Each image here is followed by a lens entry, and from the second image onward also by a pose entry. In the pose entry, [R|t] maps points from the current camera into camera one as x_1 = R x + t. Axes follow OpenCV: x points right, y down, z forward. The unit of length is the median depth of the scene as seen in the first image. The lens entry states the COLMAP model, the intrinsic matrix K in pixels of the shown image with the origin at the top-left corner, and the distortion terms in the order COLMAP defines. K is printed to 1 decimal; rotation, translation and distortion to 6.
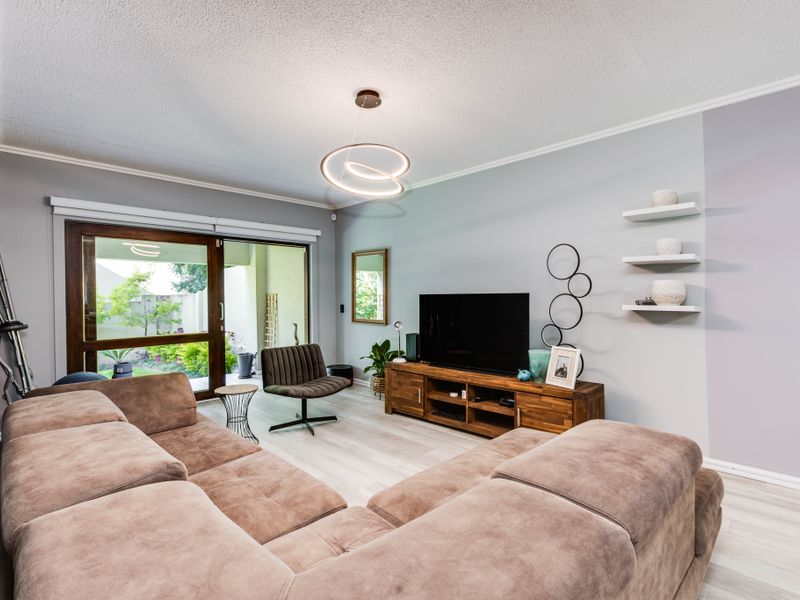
lens RADIAL K [[396.8, 0, 399.0], [0, 396.8, 297.9], [0, 0, 1]] dist [-0.000946, 0.000217]
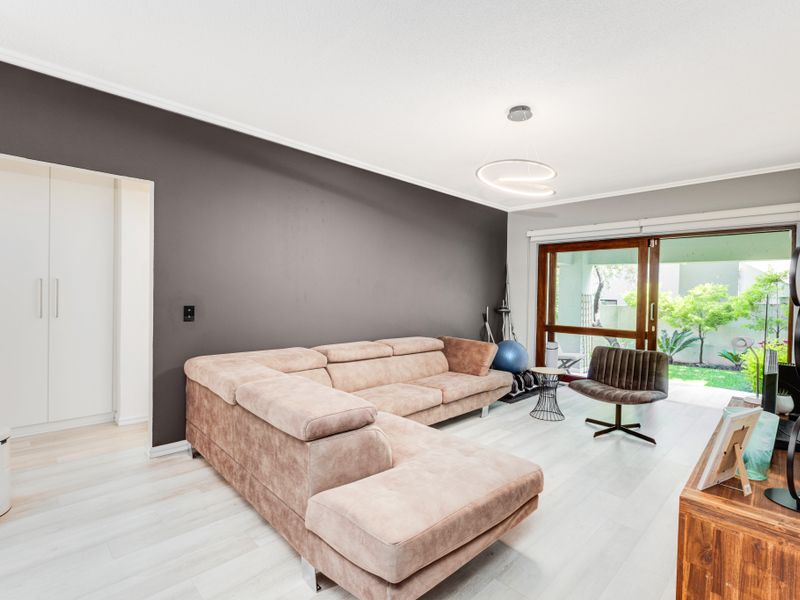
lens RADIAL K [[396.8, 0, 399.0], [0, 396.8, 297.9], [0, 0, 1]] dist [-0.000946, 0.000217]
pose [[-0.012091, 0.015459, -0.999807, 0.677833], [-0.032494, 0.999346, 0.015844, 0.004865], [0.999399, 0.032680, -0.011581, 0.463895]]
